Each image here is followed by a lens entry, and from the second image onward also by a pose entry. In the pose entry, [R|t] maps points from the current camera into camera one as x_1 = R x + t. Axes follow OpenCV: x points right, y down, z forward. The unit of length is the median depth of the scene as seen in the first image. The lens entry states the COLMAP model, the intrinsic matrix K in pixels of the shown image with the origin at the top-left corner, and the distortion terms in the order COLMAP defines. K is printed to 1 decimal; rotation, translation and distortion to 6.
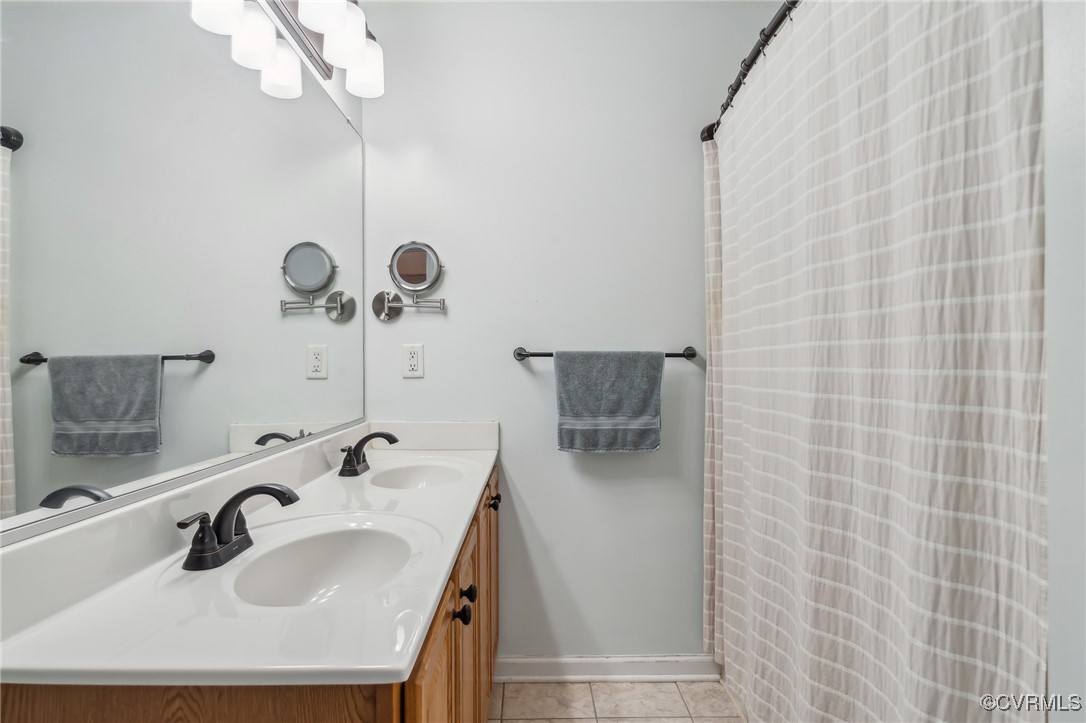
lens RADIAL K [[588.6, 0, 543.9], [0, 588.6, 352.1], [0, 0, 1]] dist [-0.004436, 0.002087]
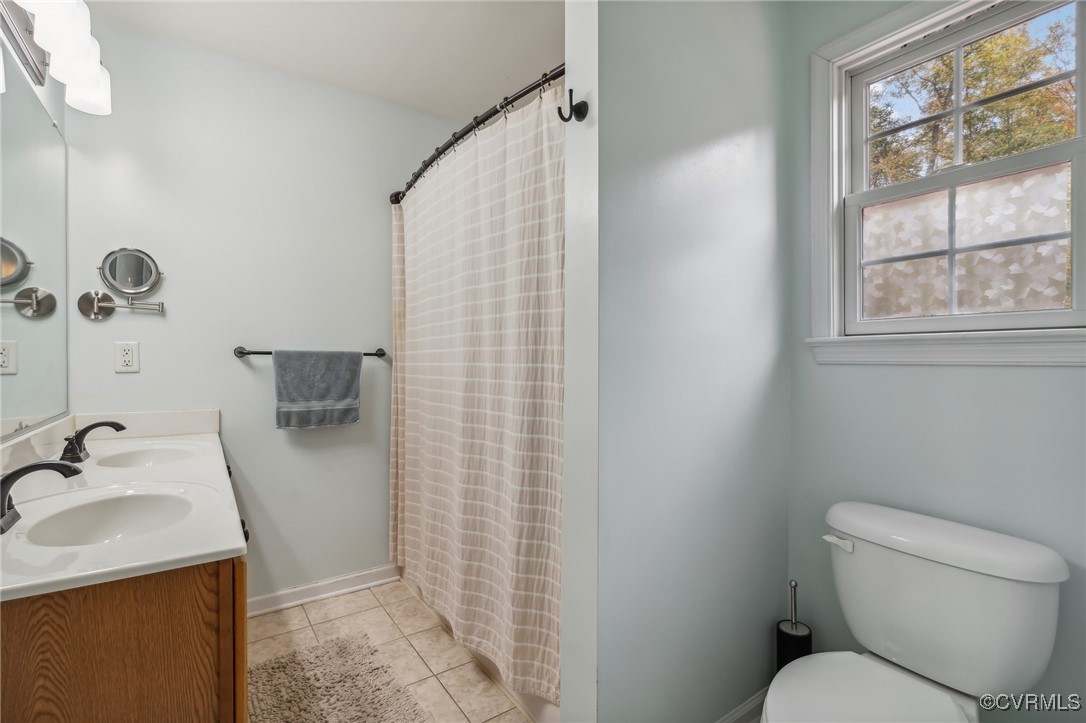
lens RADIAL K [[498.0, 0, 543.8], [0, 498.0, 359.4], [0, 0, 1]] dist [-0.015192, 0.004765]
pose [[0.819245, 0.004226, 0.573428, -0.150211], [-0.013918, 0.999825, 0.012516, -0.004336], [-0.573275, -0.018234, 0.819160, -0.256954]]
